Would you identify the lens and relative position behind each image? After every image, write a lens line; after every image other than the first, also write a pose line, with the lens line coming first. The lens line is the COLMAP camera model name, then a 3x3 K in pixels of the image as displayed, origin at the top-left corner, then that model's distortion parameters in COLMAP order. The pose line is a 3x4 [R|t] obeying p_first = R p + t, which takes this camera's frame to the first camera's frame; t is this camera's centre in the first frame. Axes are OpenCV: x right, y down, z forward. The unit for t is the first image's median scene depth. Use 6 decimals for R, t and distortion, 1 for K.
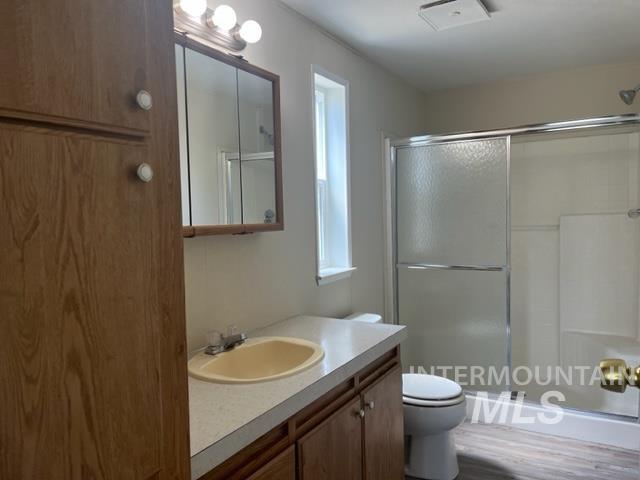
lens RADIAL K [[499.9, 0, 319.4], [0, 499.9, 244.1], [0, 0, 1]] dist [0.075426, -0.107983]
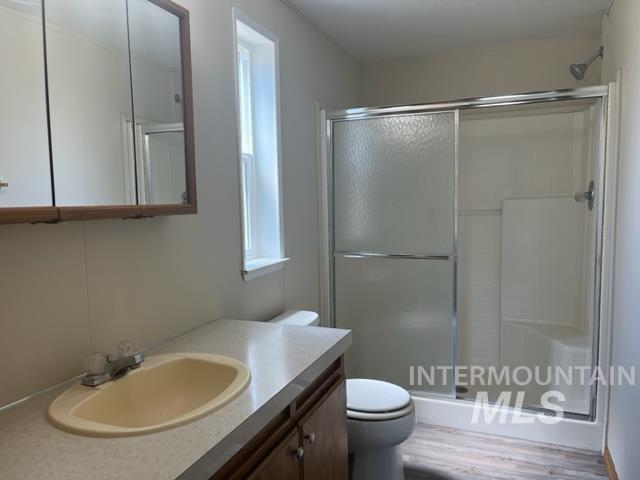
lens RADIAL K [[499.9, 0, 319.4], [0, 499.9, 244.1], [0, 0, 1]] dist [0.075426, -0.107983]
pose [[0.989758, -0.006494, 0.142604, 0.003413], [0.002270, 0.999554, 0.029764, -0.002318], [-0.142734, -0.029136, 0.989332, 0.152059]]
